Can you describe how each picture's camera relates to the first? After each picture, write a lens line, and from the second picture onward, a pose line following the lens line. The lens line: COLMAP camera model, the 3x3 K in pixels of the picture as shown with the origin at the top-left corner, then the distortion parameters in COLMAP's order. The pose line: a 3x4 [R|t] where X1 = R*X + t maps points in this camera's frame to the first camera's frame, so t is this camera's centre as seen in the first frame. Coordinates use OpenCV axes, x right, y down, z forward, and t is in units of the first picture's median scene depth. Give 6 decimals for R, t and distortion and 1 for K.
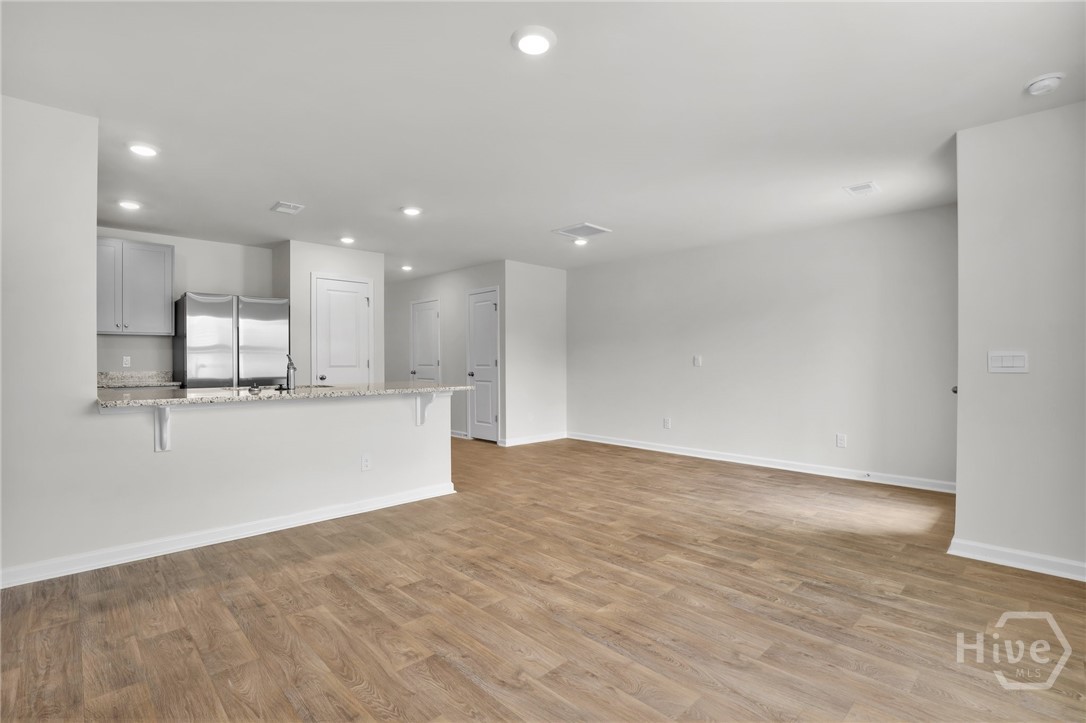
lens RADIAL K [[506.6, 0, 549.7], [0, 506.6, 364.5], [0, 0, 1]] dist [-0.031727, 0.005702]
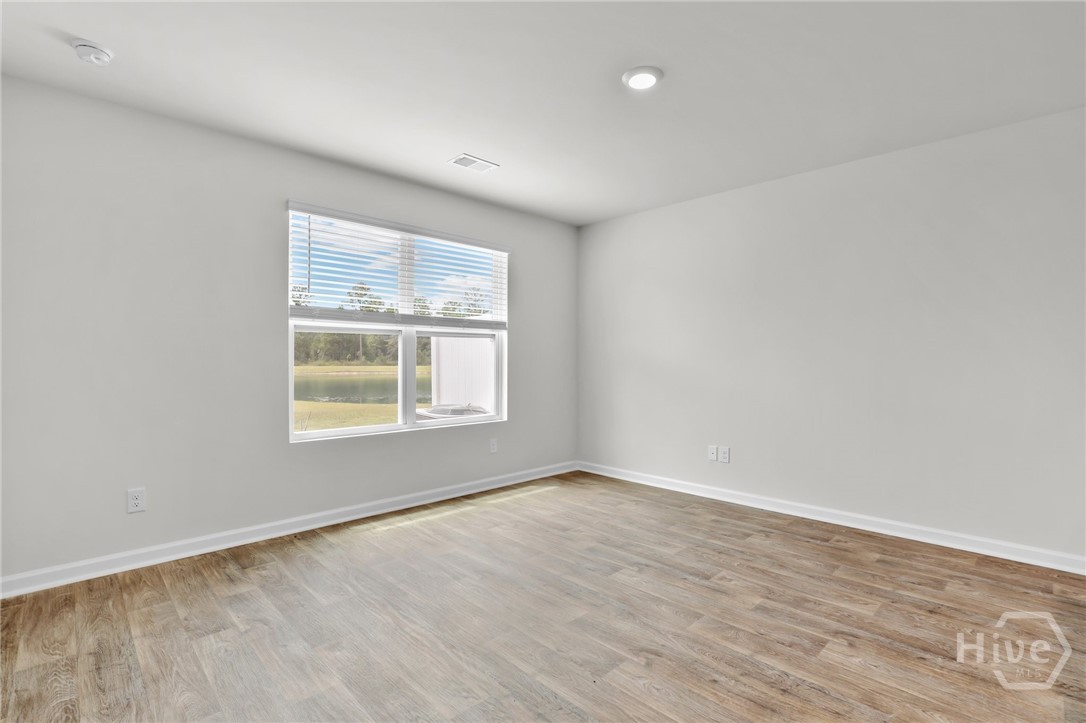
lens RADIAL K [[506.6, 0, 548.2], [0, 506.6, 364.7], [0, 0, 1]] dist [-0.031727, 0.005702]
pose [[-0.999998, -0.002031, -0.000047, 0.132094], [-0.002032, 0.999754, 0.022082, -0.013156], [0.000002, 0.022082, -0.999756, 1.554653]]
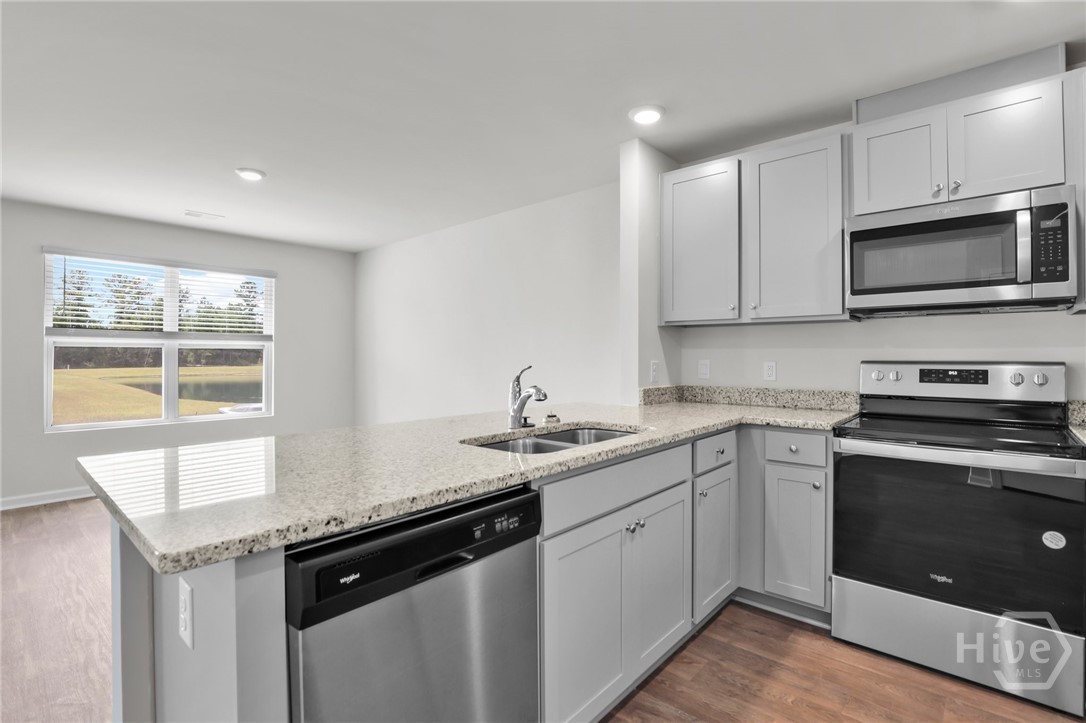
lens RADIAL K [[506.6, 0, 552.9], [0, 506.6, 358.3], [0, 0, 1]] dist [-0.031727, 0.005702]
pose [[-0.997531, 0.001680, -0.070211, -0.640169], [0.000862, 0.999931, 0.011684, -0.043858], [0.070226, 0.011595, -0.997464, 1.946403]]
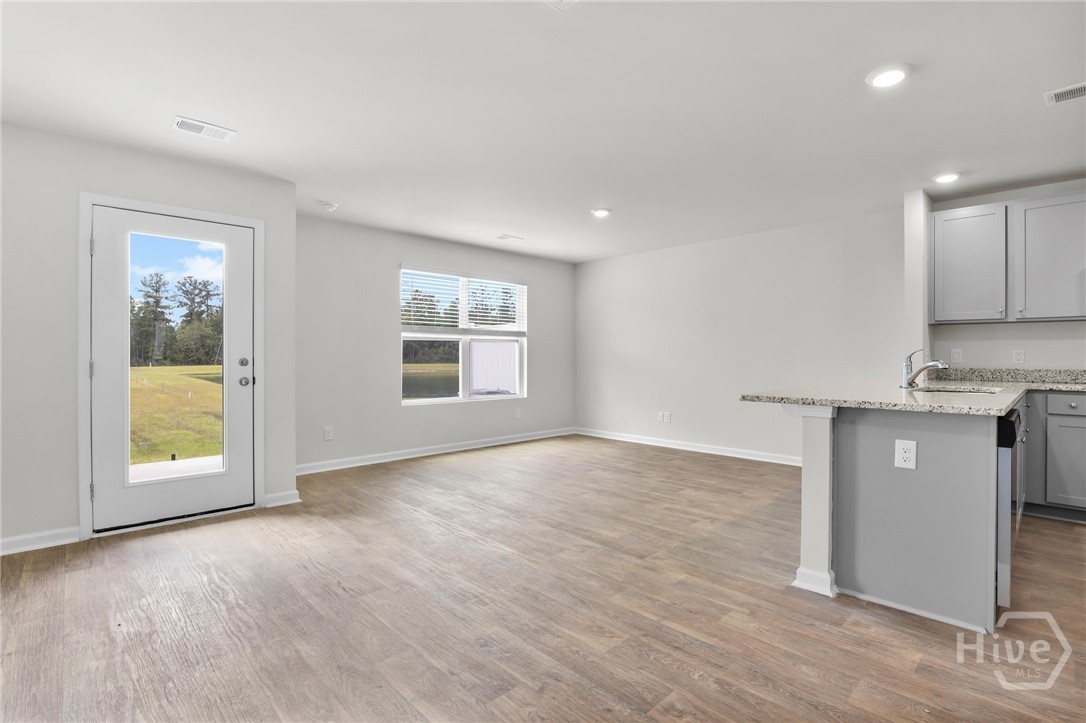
lens RADIAL K [[506.6, 0, 554.4], [0, 506.6, 365.2], [0, 0, 1]] dist [-0.031727, 0.005702]
pose [[-0.999999, -0.000773, 0.001103, 0.127640], [-0.000743, 0.999645, 0.026636, -0.017383], [-0.001123, 0.026636, -0.999645, 2.346021]]
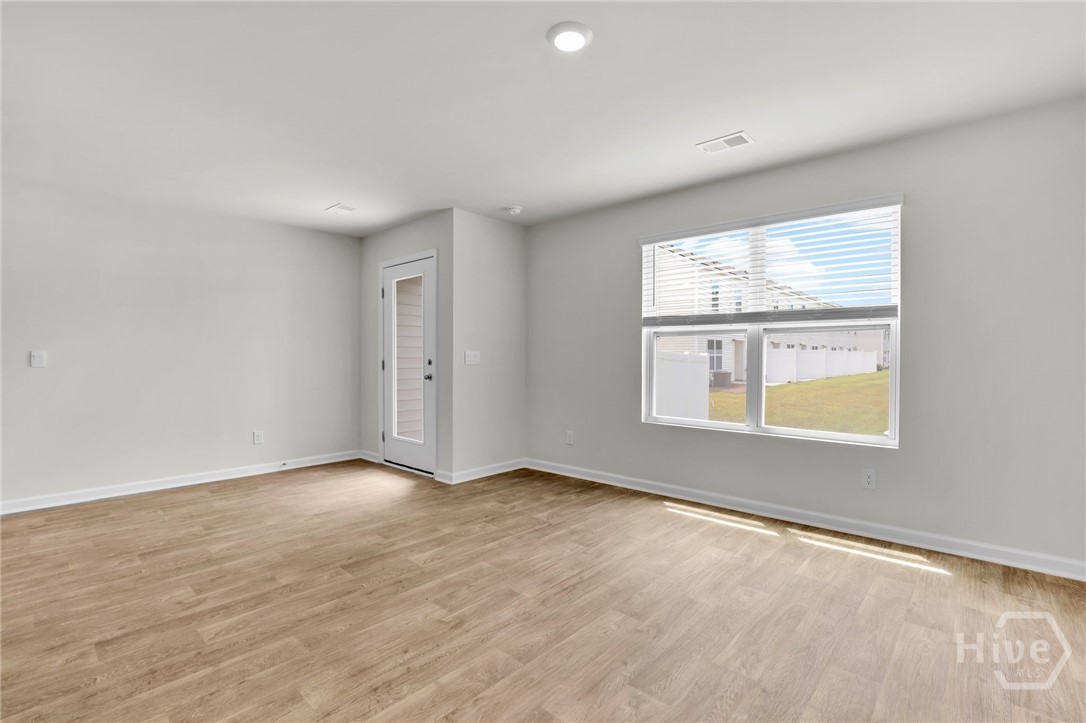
lens RADIAL K [[500.7, 0, 545.2], [0, 500.7, 356.4], [0, 0, 1]] dist [-0.018990, 0.000838]
pose [[-0.051587, -0.000356, 0.998668, -0.747861], [0.009258, 0.999957, 0.000835, -0.009400], [-0.998626, 0.009289, -0.051581, 0.798241]]
